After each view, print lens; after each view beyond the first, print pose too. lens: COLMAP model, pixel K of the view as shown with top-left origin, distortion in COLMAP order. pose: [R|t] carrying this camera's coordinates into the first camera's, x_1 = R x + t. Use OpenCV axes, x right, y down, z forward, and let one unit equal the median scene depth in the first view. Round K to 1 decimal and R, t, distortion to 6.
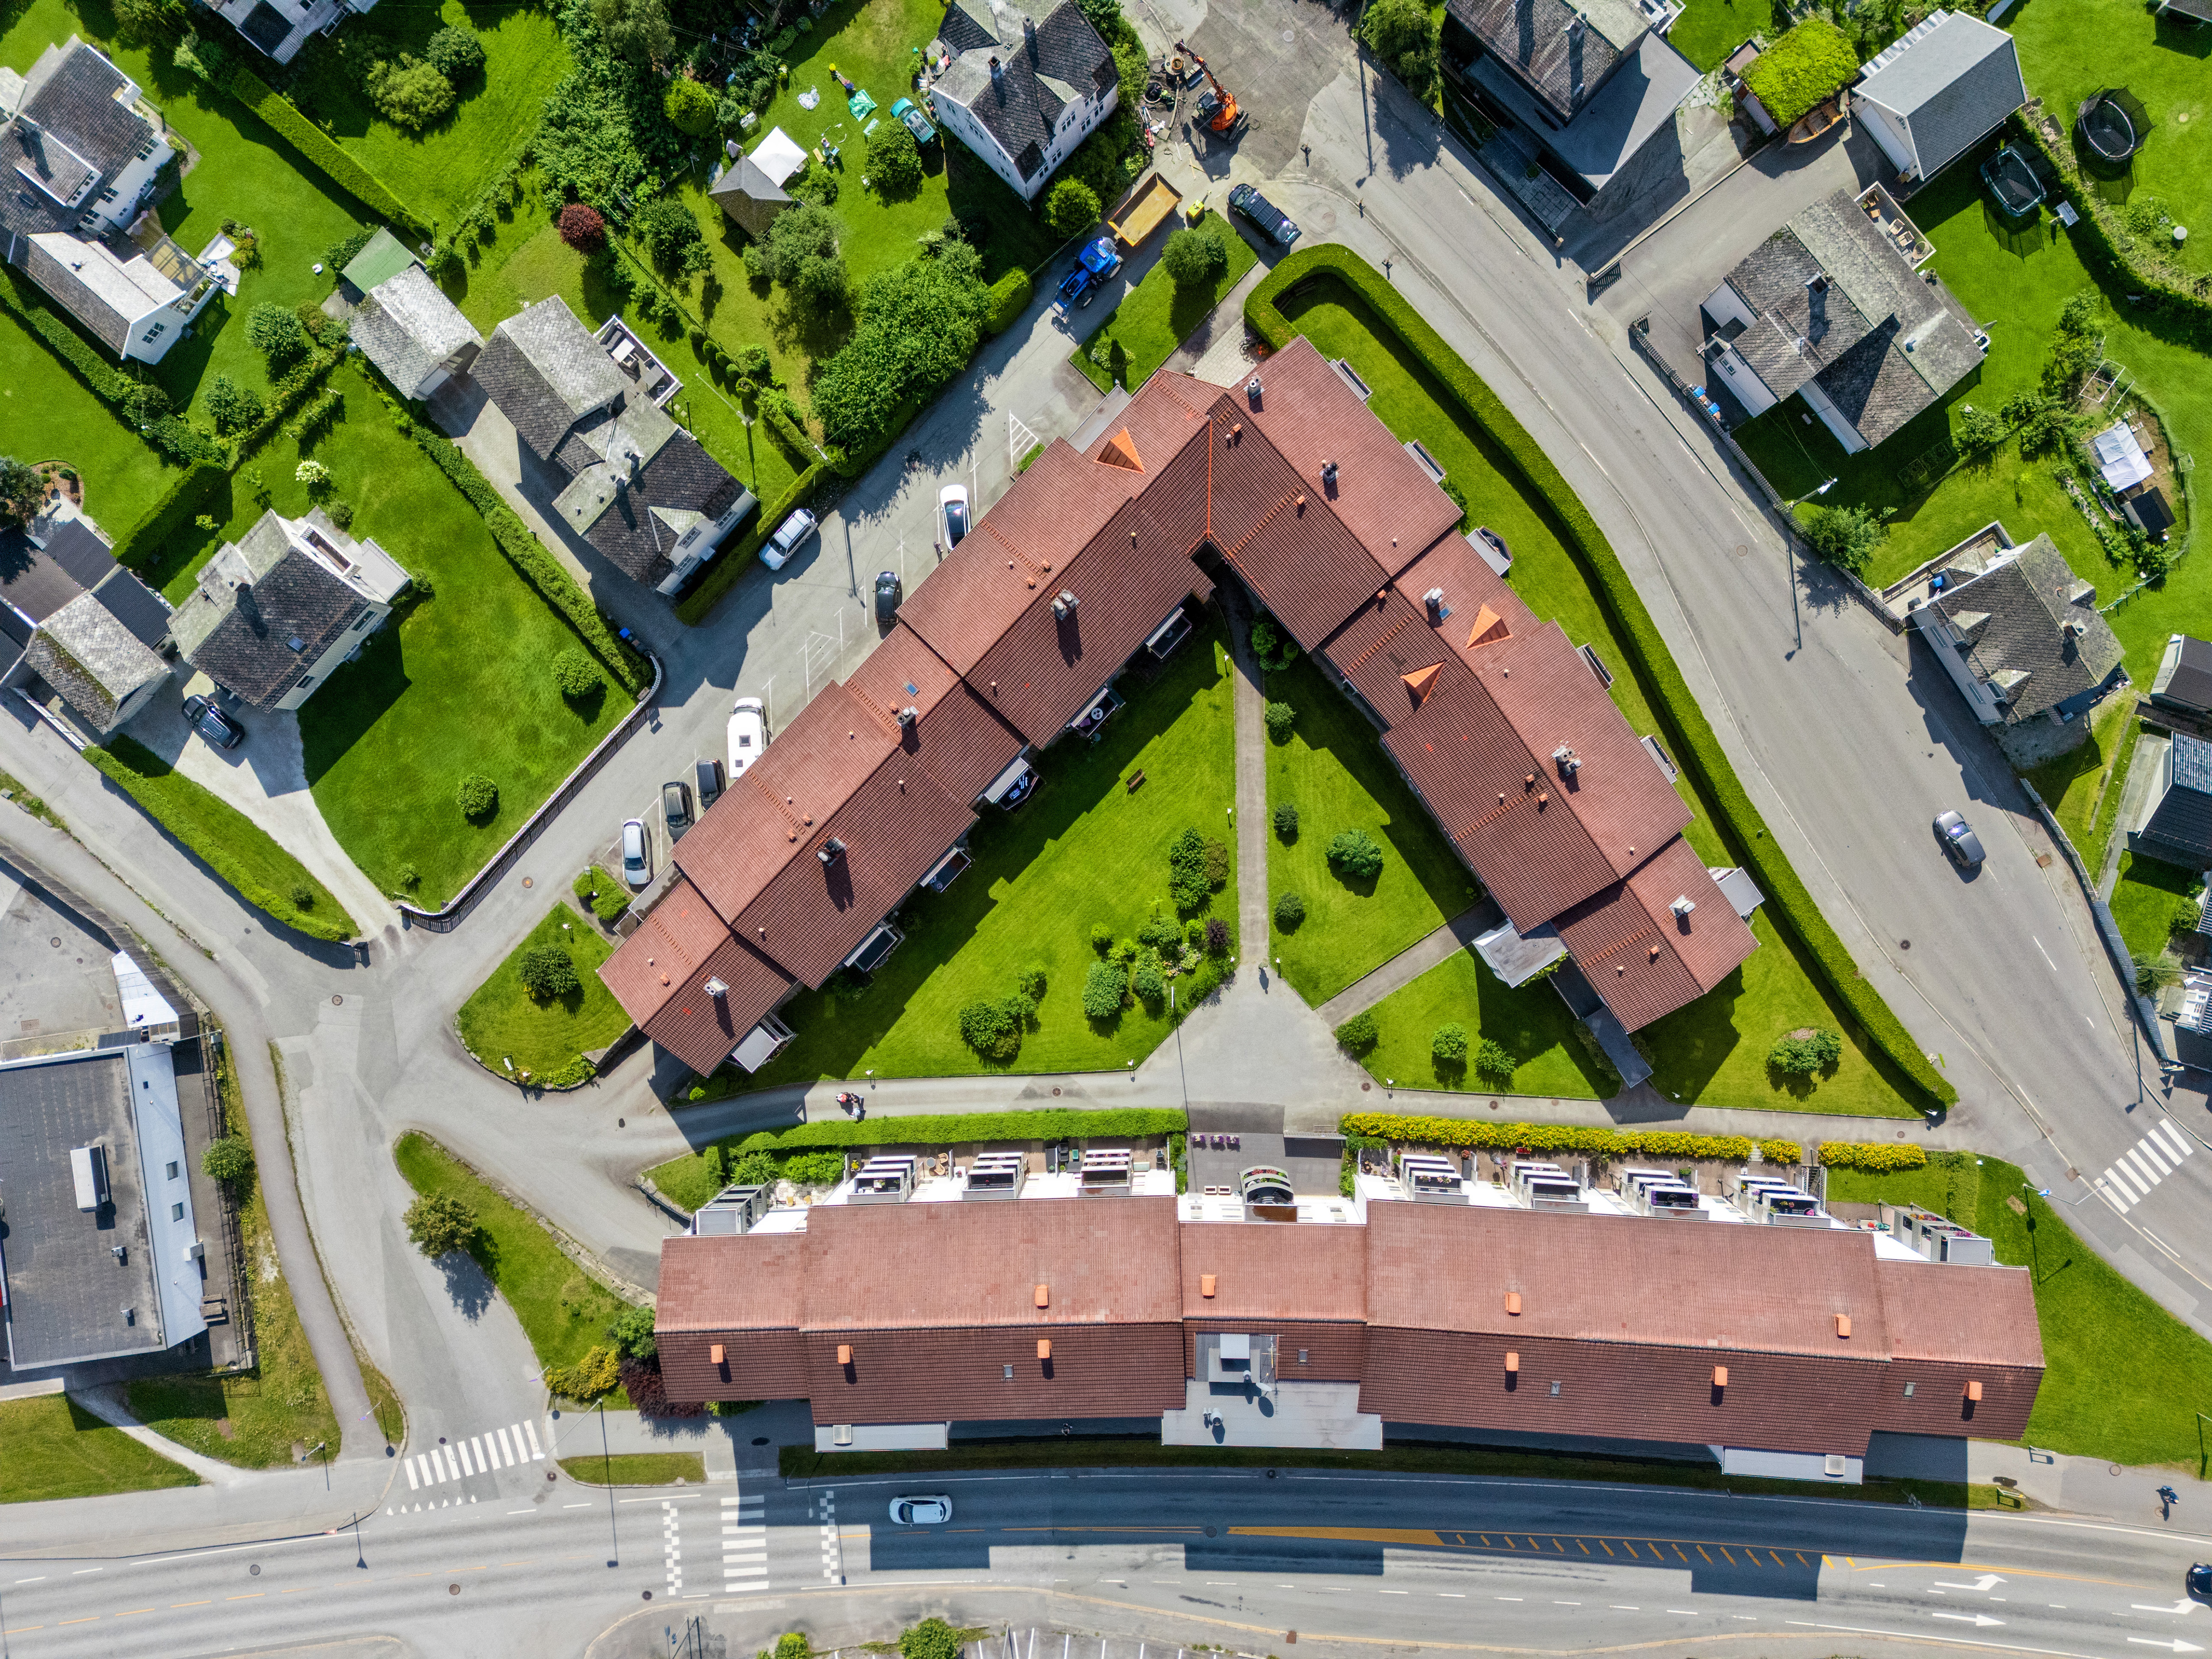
lens RADIAL K [[1621.2, 0, 1119.0], [0, 1621.2, 824.7], [0, 0, 1]] dist [0.074695, -0.064793]
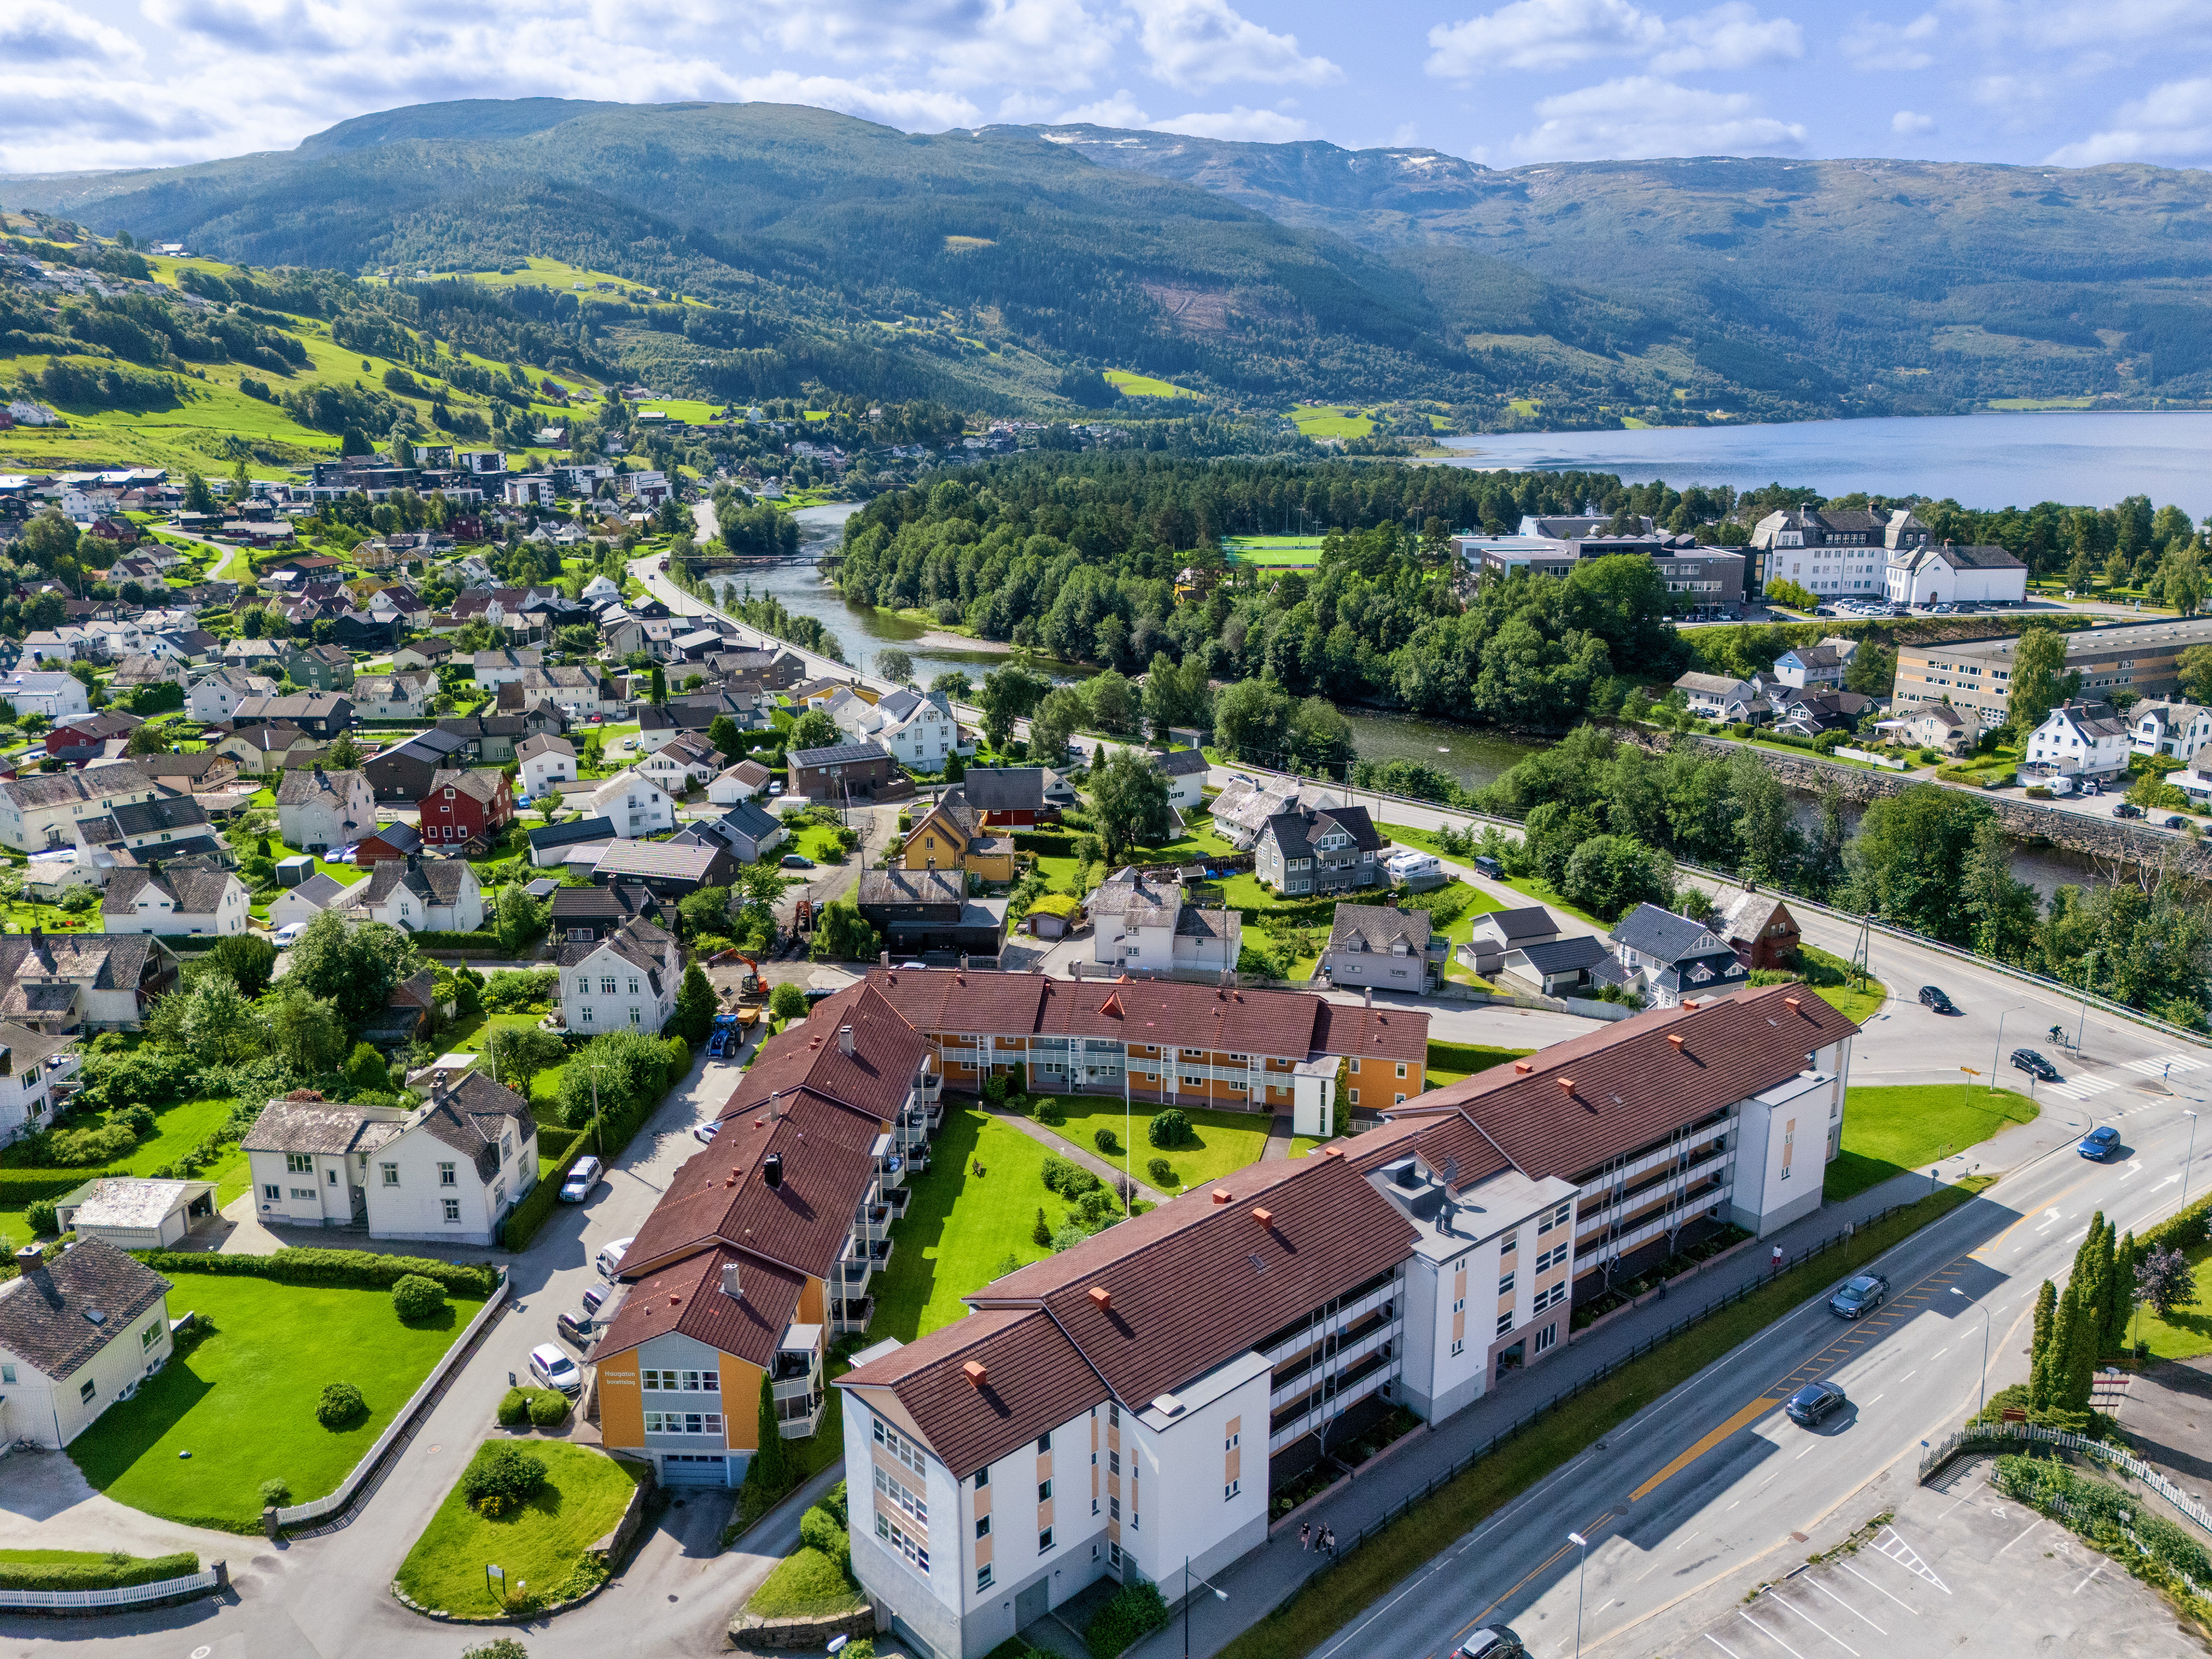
lens RADIAL K [[1621.2, 0, 1119.0], [0, 1621.2, 824.7], [0, 0, 1]] dist [0.074695, -0.064793]
pose [[0.758980, -0.127938, 0.638420, -0.587914], [0.650659, 0.185645, -0.736328, 0.798245], [-0.024315, 0.974252, 0.224145, 0.516661]]
